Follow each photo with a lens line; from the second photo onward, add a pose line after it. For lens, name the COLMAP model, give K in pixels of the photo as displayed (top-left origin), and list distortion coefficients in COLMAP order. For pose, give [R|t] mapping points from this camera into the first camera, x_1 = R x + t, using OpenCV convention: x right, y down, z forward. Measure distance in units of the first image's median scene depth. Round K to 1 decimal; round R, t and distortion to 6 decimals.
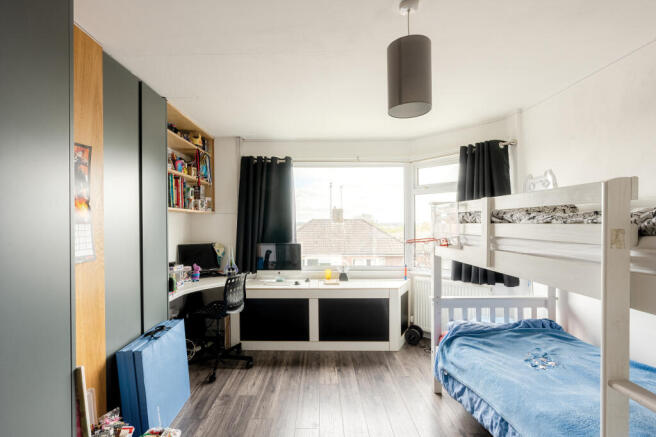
lens RADIAL K [[296.8, 0, 327.5], [0, 296.8, 221.8], [0, 0, 1]] dist [0.001483, 0.000077]
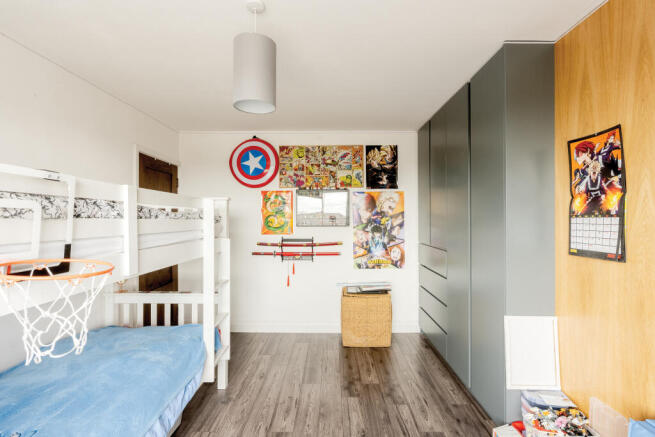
lens RADIAL K [[296.4, 0, 328.1], [0, 296.4, 218.2], [0, 0, 1]] dist [0.001483, 0.000077]
pose [[-0.999680, 0.005735, 0.024632, 0.003836], [0.005470, 0.999927, -0.010801, 0.016154], [-0.024692, -0.010663, -0.999638, 1.897044]]
